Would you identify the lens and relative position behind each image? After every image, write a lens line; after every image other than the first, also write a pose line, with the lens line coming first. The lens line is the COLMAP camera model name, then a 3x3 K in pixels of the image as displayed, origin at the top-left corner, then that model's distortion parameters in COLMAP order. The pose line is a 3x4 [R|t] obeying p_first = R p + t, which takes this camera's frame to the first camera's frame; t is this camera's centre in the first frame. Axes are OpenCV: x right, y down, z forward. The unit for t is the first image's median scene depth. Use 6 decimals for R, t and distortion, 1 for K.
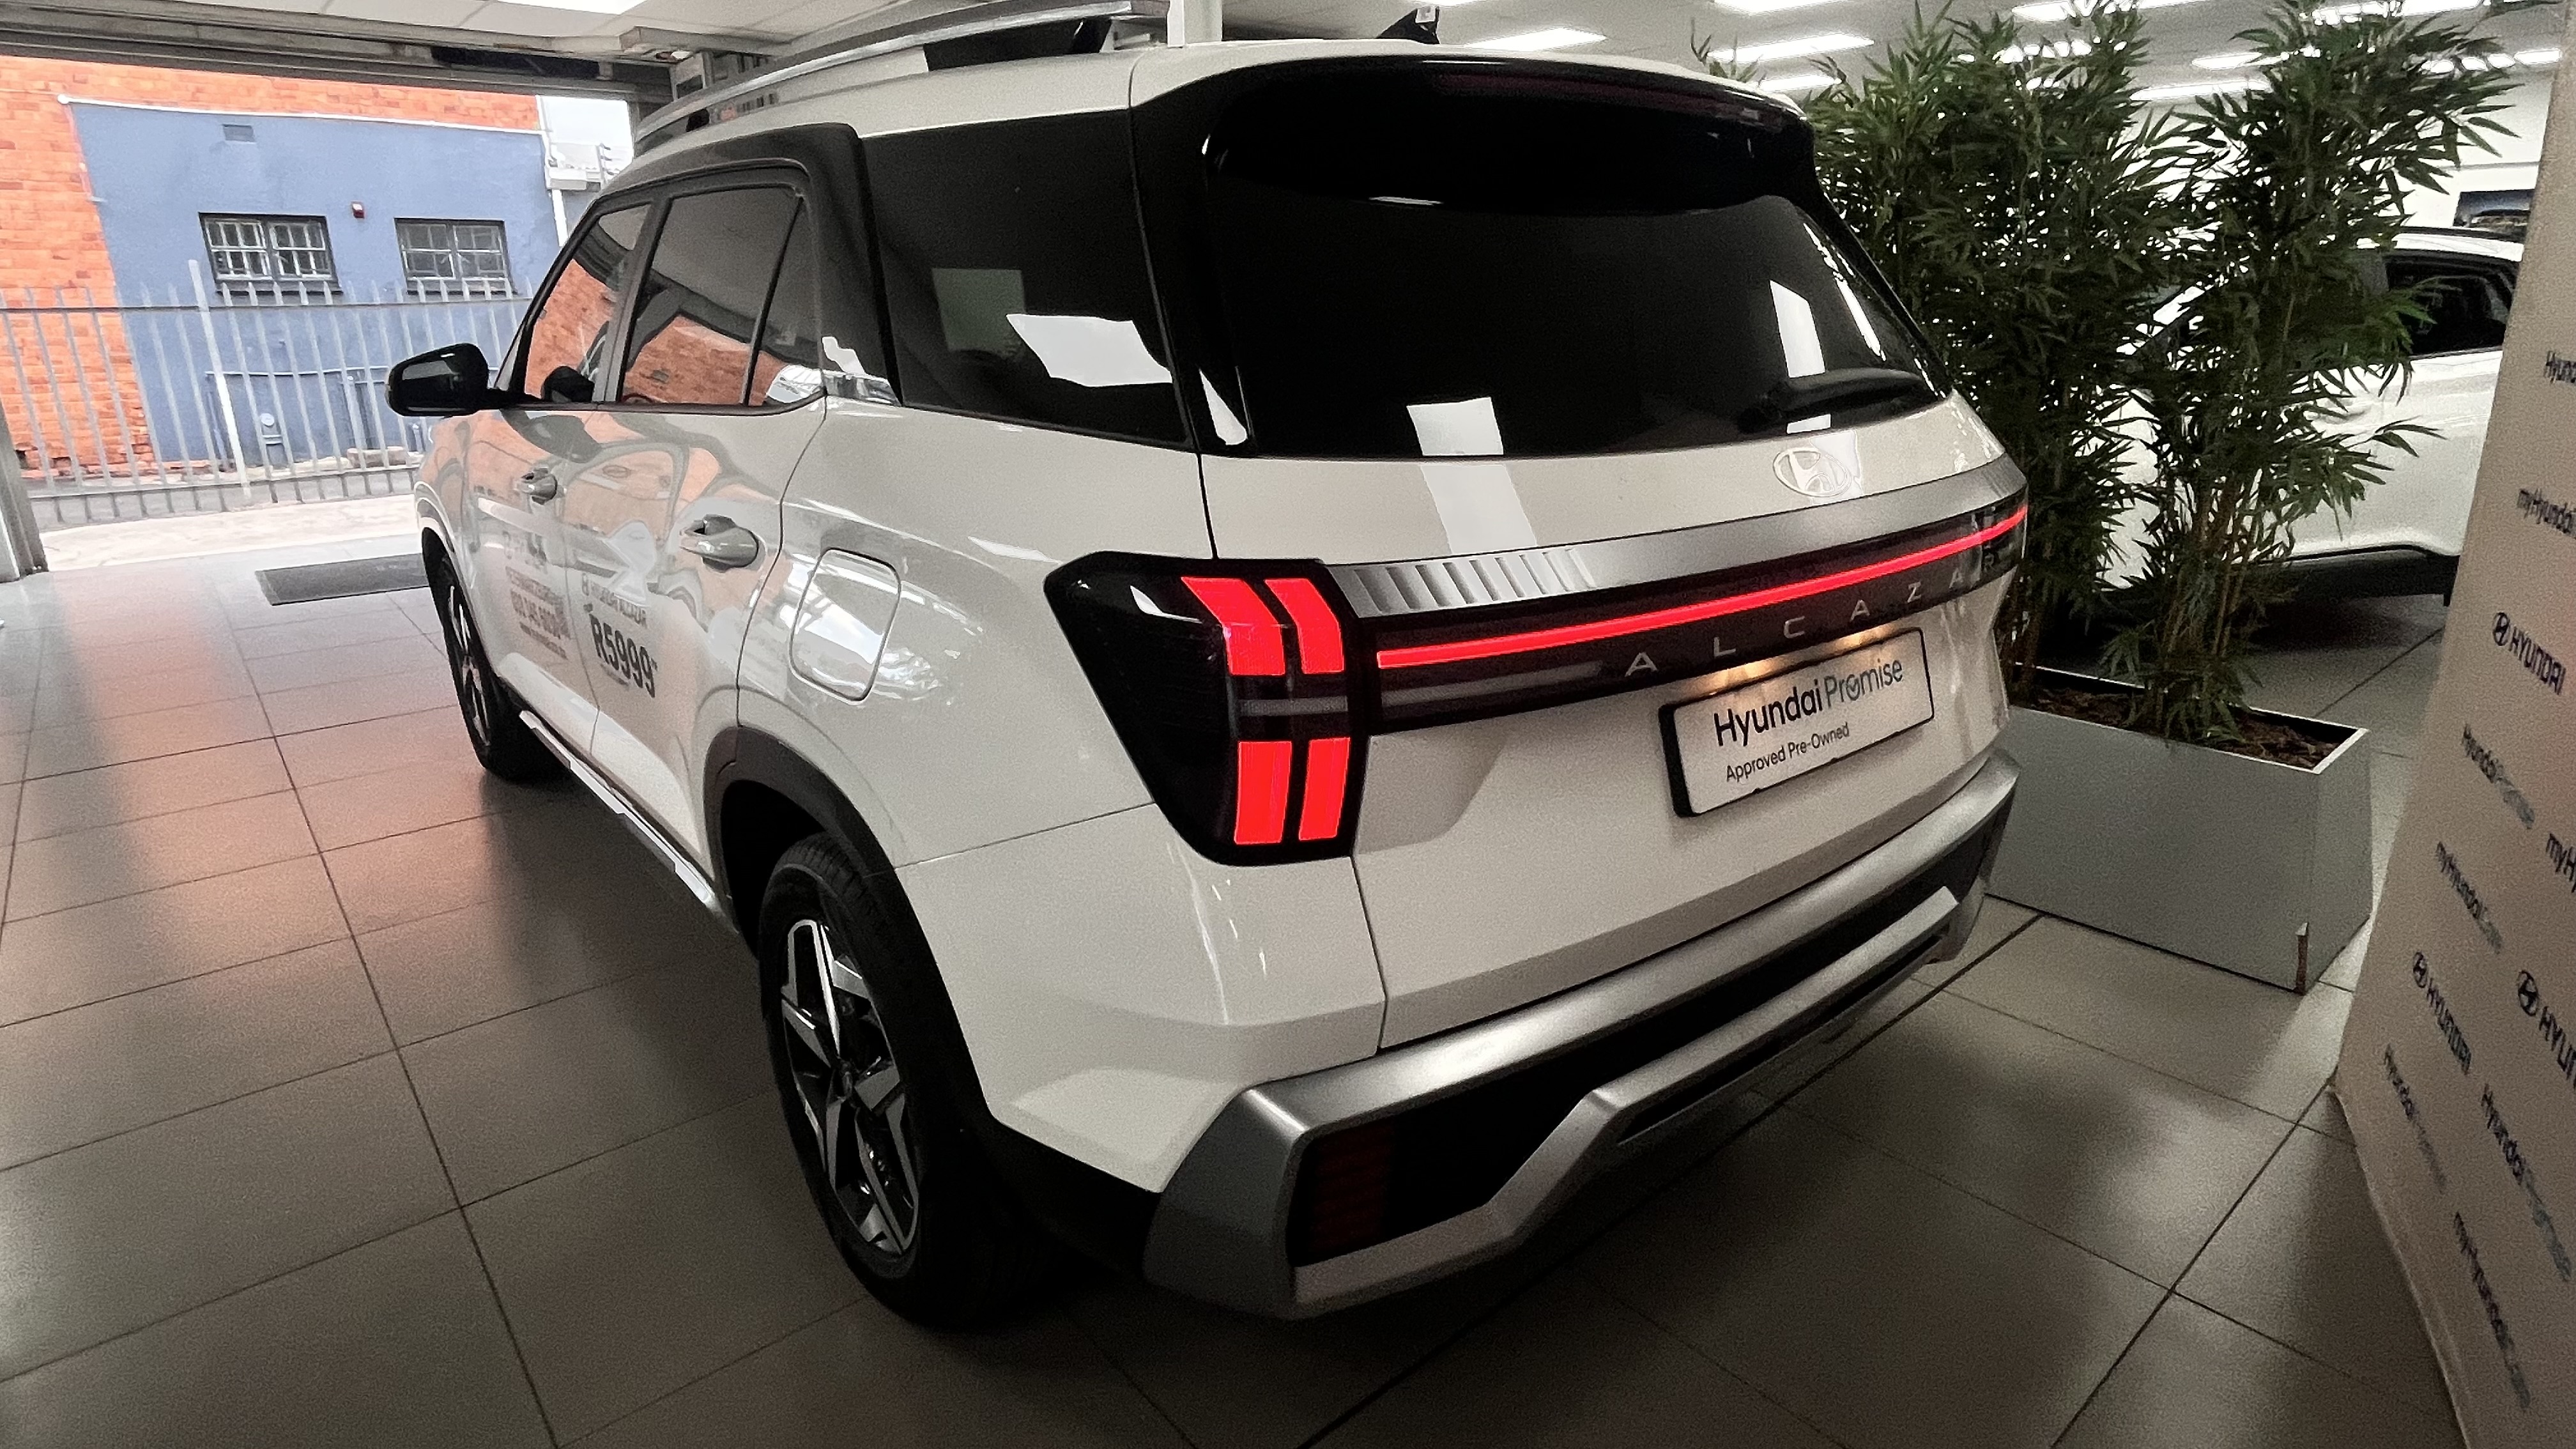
lens RADIAL K [[1324.9, 0, 1288.1], [0, 1324.9, 719.9], [0, 0, 1]] dist [-0.003333, -0.000354]
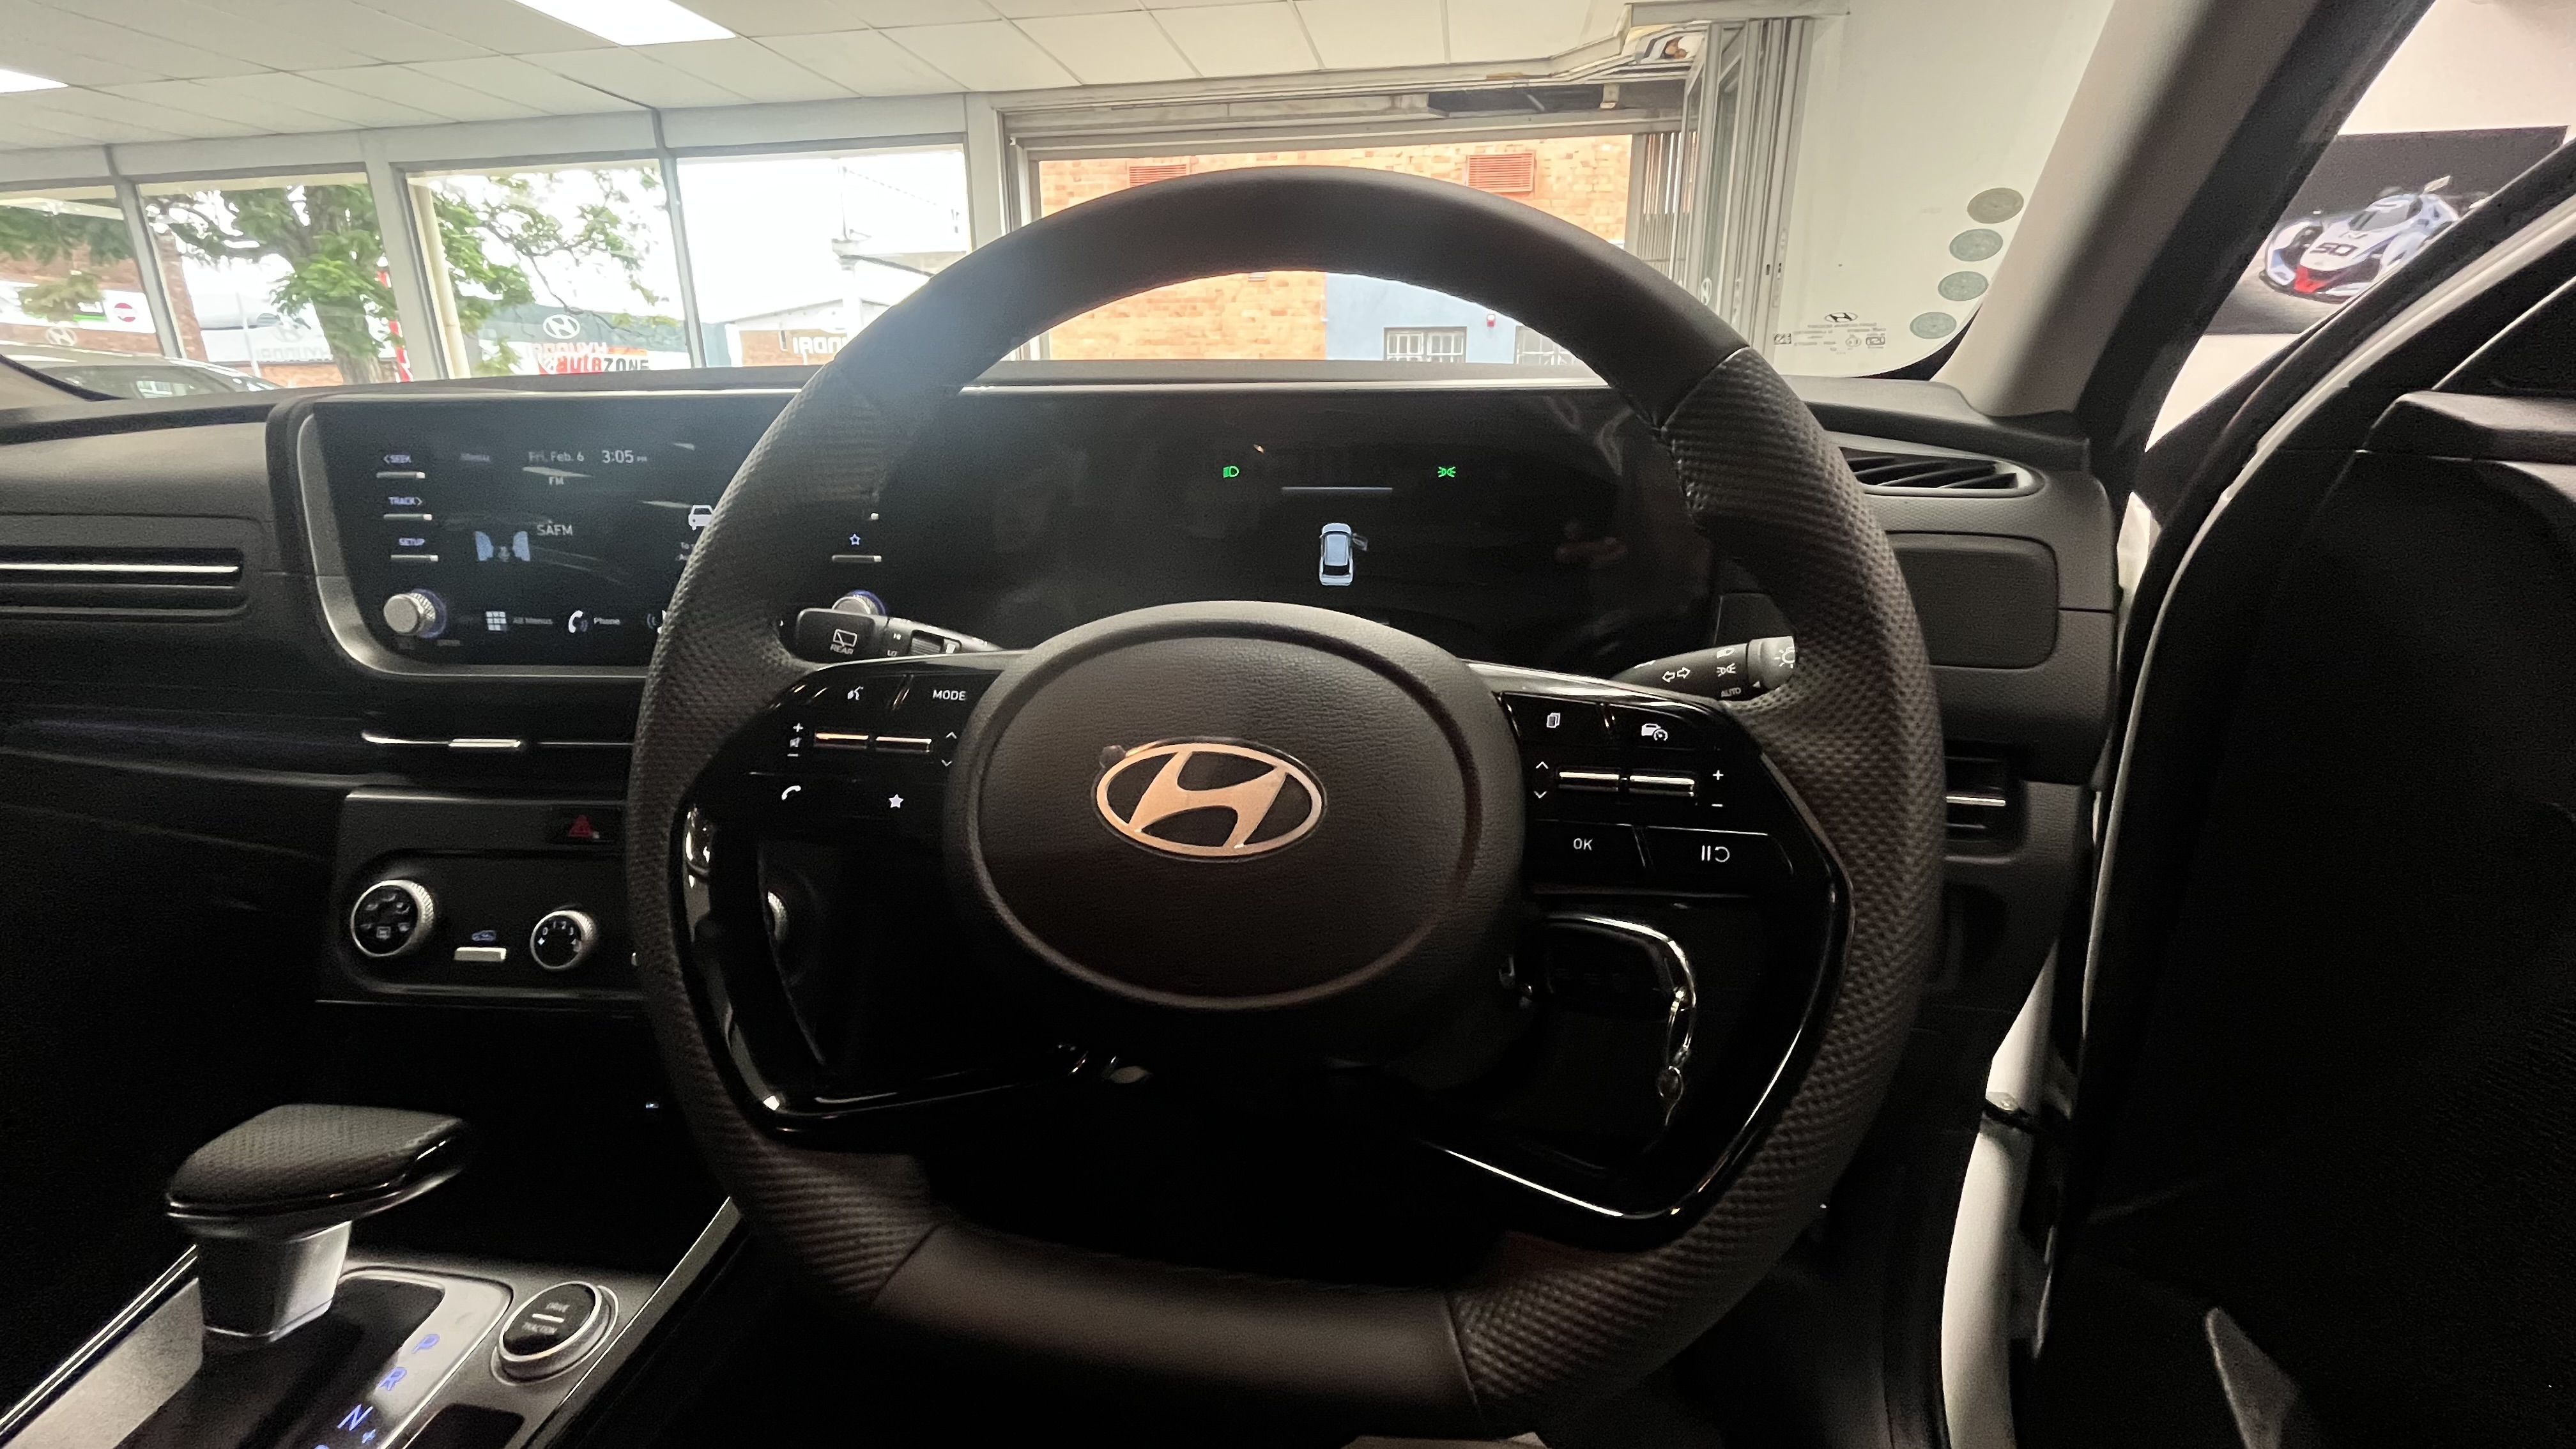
lens RADIAL K [[1045.7, 0, 1292.8], [0, 1045.7, 725.4], [0, 0, 1]] dist [-0.004243, -0.000321]
pose [[0.653514, 0.218752, -0.724615, -0.286560], [-0.229854, 0.969474, 0.085372, -0.397456], [0.721170, 0.110763, 0.683846, 1.542140]]
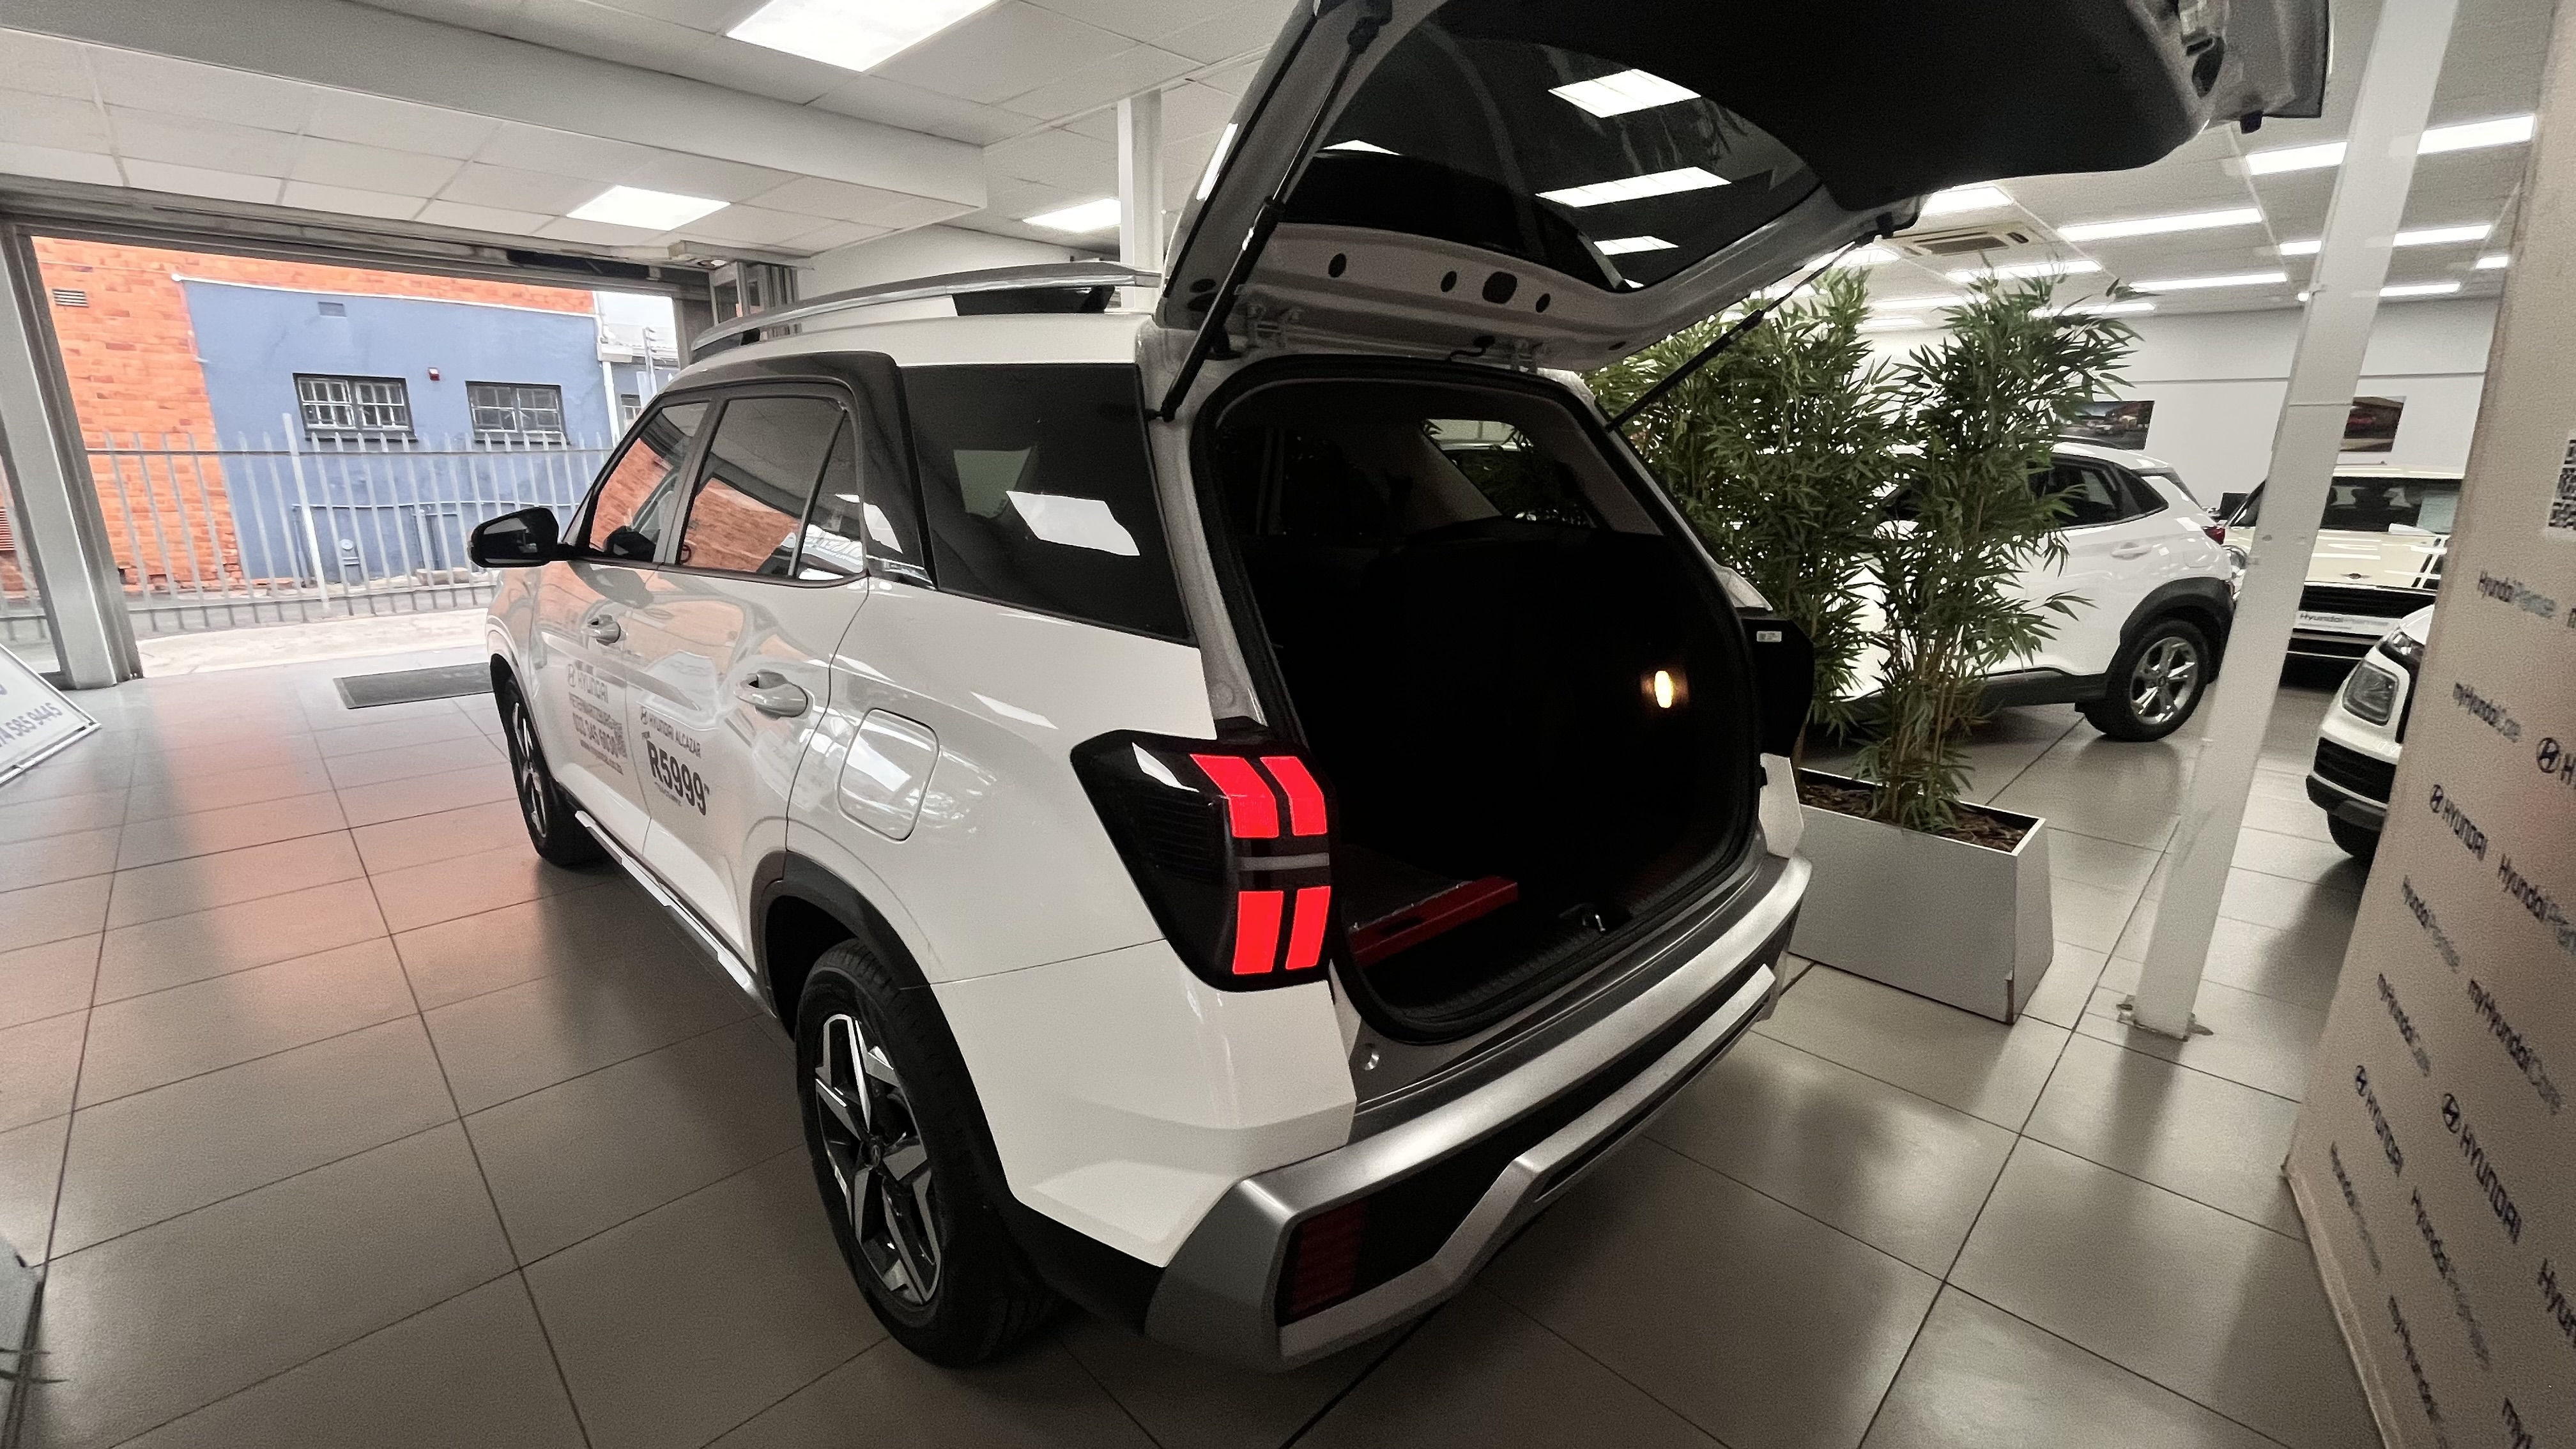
lens RADIAL K [[1045.7, 0, 1286.2], [0, 1045.7, 723.6], [0, 0, 1]] dist [-0.004243, -0.000321]
pose [[0.996487, -0.001394, 0.083737, -0.036917], [0.006173, 0.998364, -0.056836, -0.040987], [-0.083521, 0.057153, 0.994866, 0.020564]]
